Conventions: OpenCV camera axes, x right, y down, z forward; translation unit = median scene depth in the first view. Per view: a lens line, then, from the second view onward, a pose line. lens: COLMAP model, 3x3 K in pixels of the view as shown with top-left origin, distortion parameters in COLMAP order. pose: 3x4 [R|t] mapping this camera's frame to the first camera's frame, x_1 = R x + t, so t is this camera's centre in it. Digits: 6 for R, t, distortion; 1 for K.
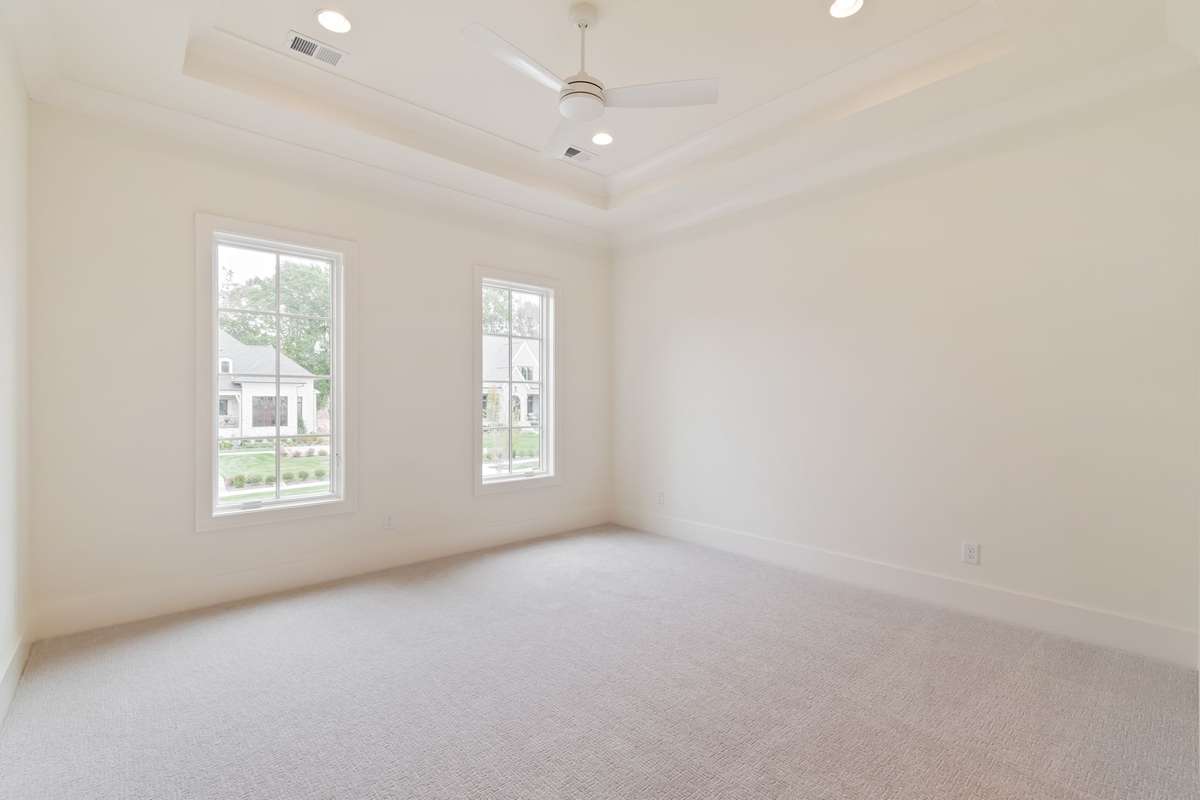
lens RADIAL K [[434.7, 0, 597.6], [0, 434.7, 403.2], [0, 0, 1]] dist [-0.015208, 0.000146]
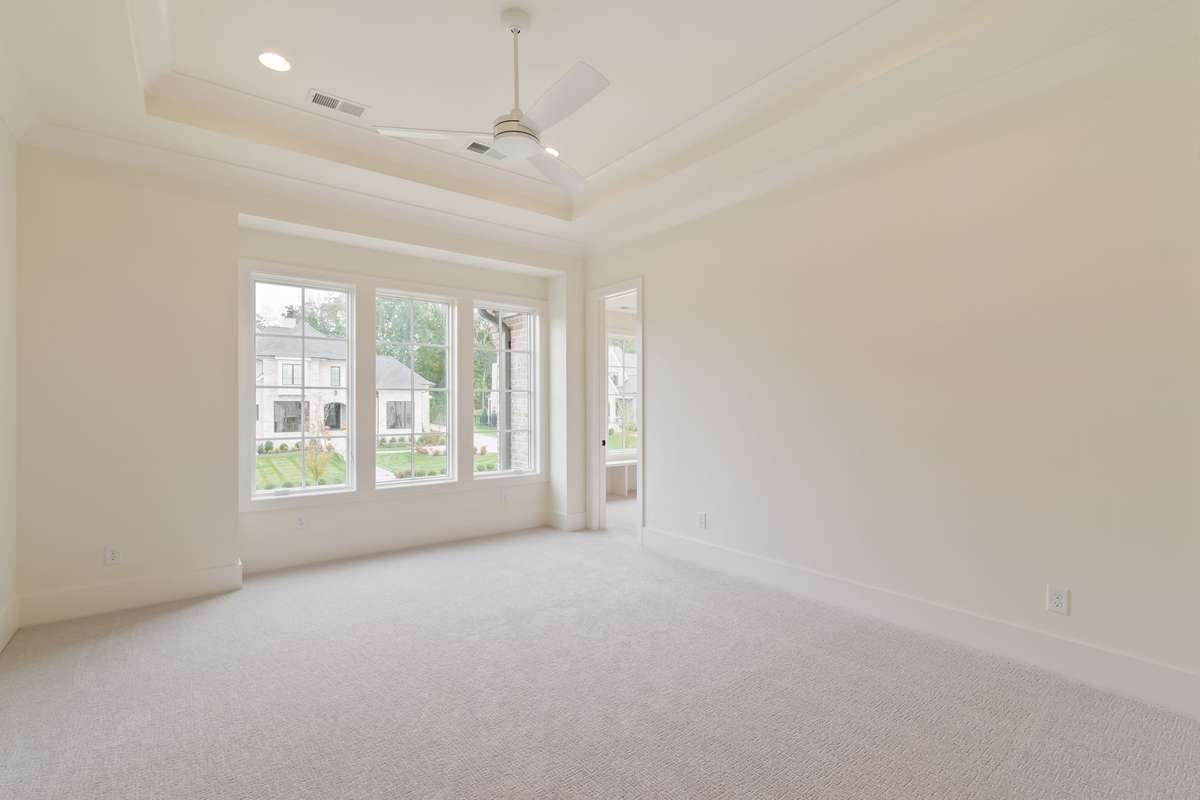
lens RADIAL K [[342.2, 0, 599.2], [0, 342.2, 411.8], [0, 0, 1]] dist [0.006438, -0.000038]
pose [[0.979153, -0.000943, -0.203121, 0.378510], [0.002732, 0.999960, 0.008528, -0.001509], [0.203105, -0.008905, 0.979117, 0.284607]]
